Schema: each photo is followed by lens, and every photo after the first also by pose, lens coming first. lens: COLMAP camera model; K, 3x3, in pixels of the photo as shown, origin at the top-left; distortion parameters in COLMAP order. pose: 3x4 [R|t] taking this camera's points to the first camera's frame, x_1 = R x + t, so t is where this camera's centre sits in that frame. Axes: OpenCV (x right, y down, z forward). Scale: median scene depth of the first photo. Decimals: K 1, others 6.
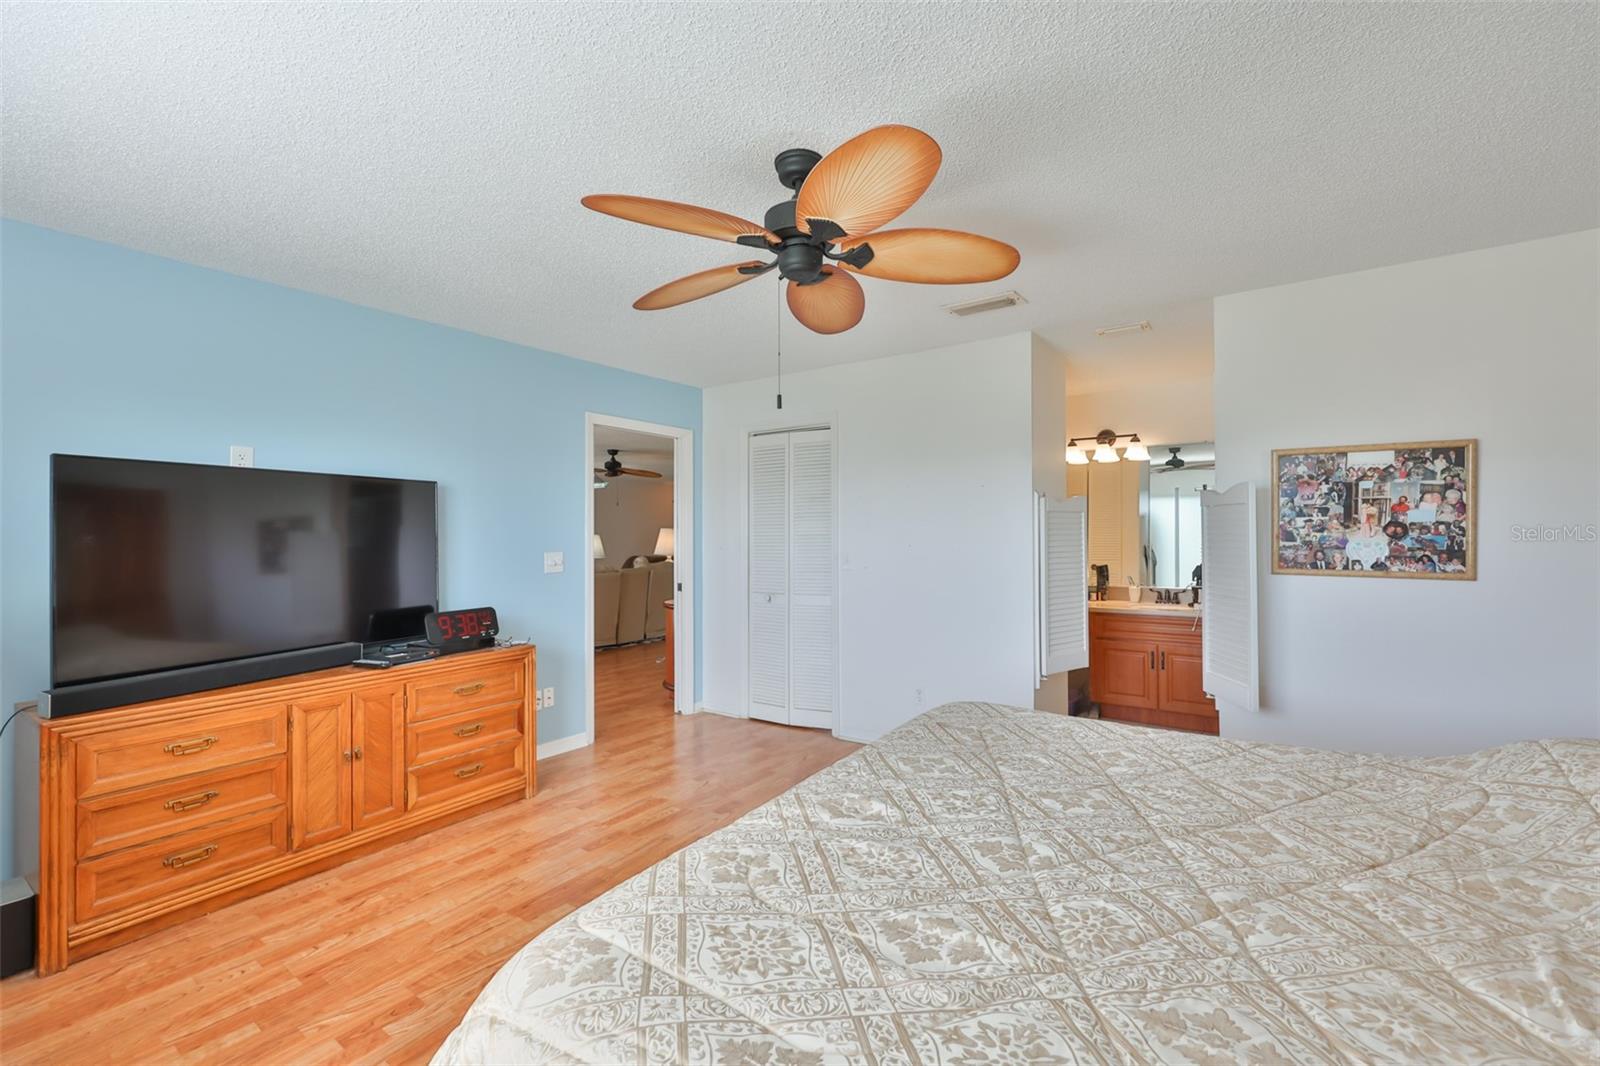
lens RADIAL K [[685.9, 0, 799.5], [0, 685.9, 540.9], [0, 0, 1]] dist [-0.003498, -0.000531]
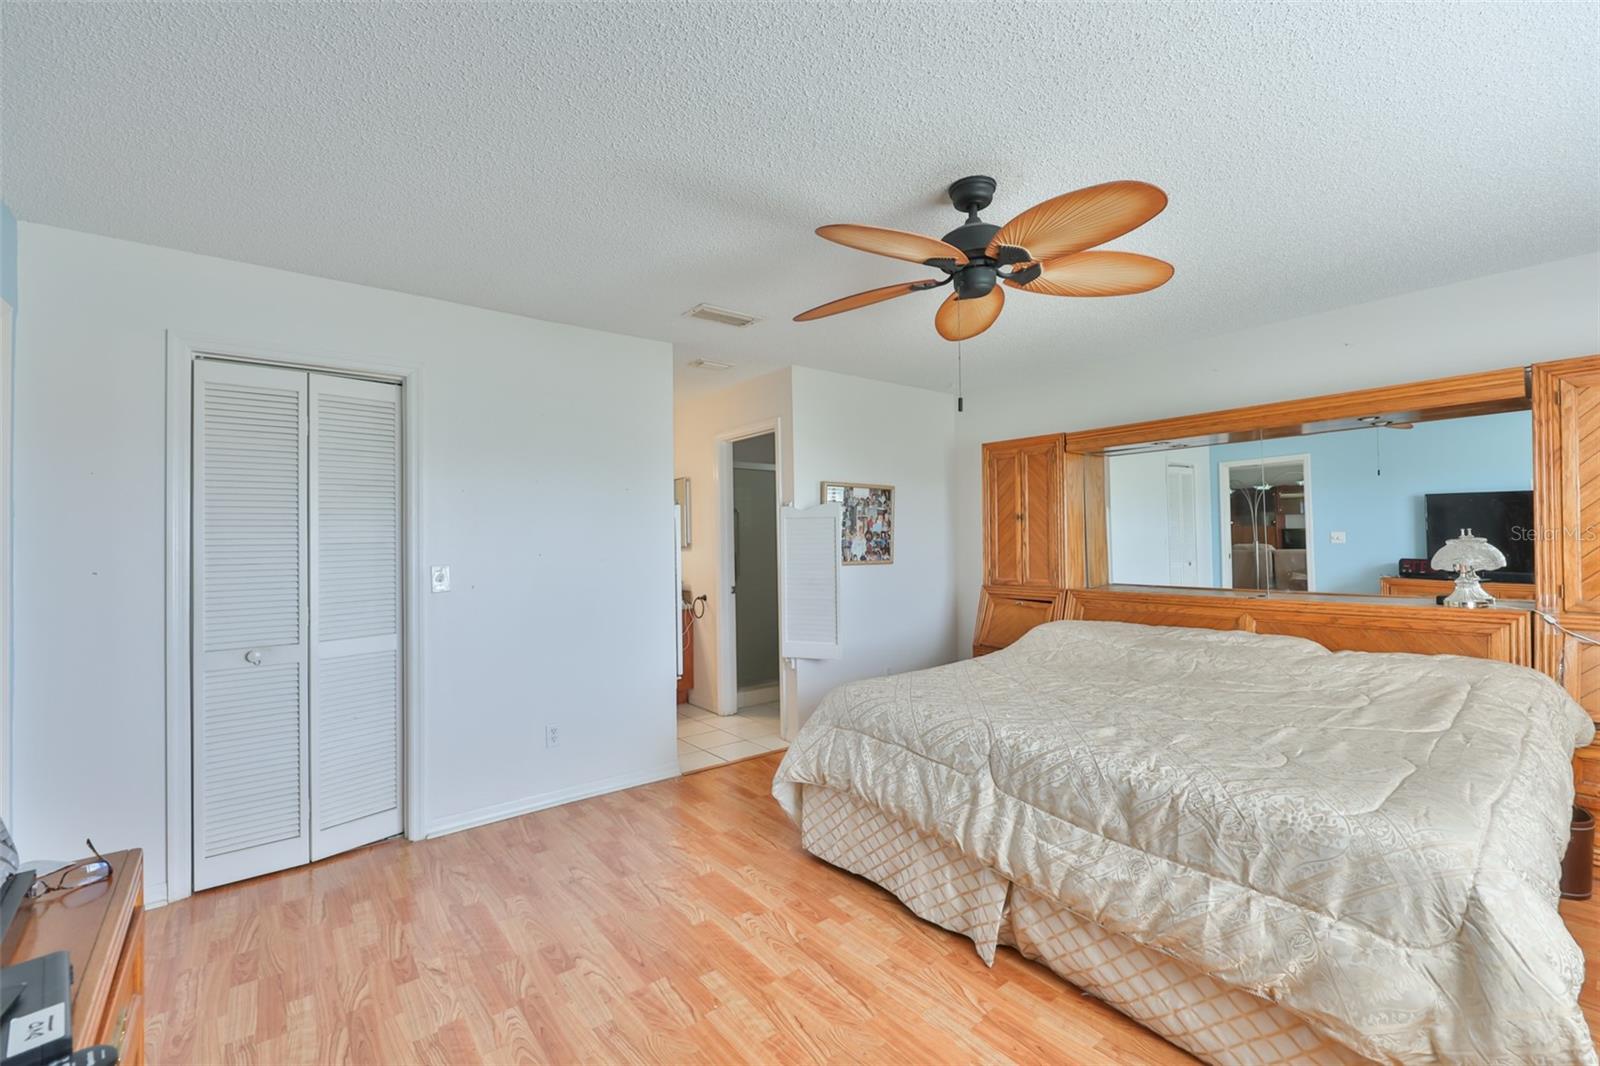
lens RADIAL K [[681.8, 0, 820.3], [0, 681.8, 532.9], [0, 0, 1]] dist [-0.001112, -0.000195]
pose [[0.251244, 0.014561, 0.967814, -0.778622], [0.016652, 0.999674, -0.019363, 0.006835], [-0.967781, 0.020981, 0.250920, 0.690837]]
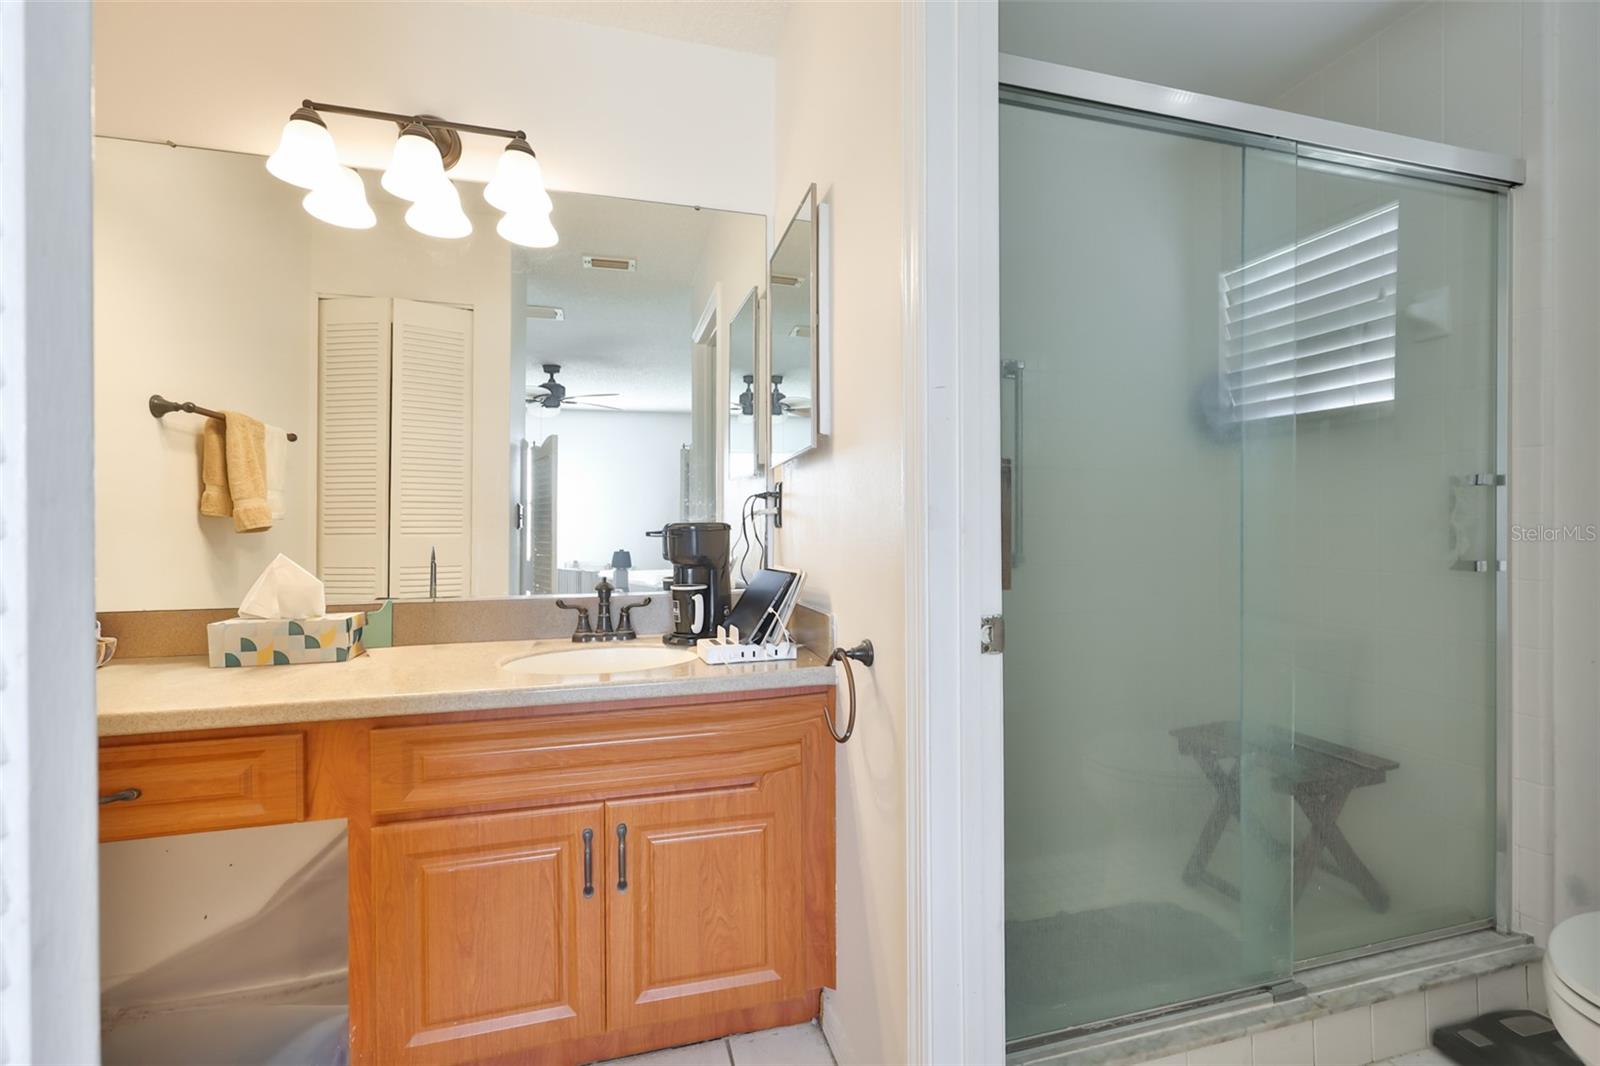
lens RADIAL K [[685.9, 0, 799.5], [0, 685.9, 540.9], [0, 0, 1]] dist [-0.003498, -0.000531]
pose [[0.619889, 0.008183, 0.784647, 0.560949], [-0.007460, 0.999962, -0.004536, 0.072107], [-0.784654, -0.003042, 0.619926, 1.224079]]
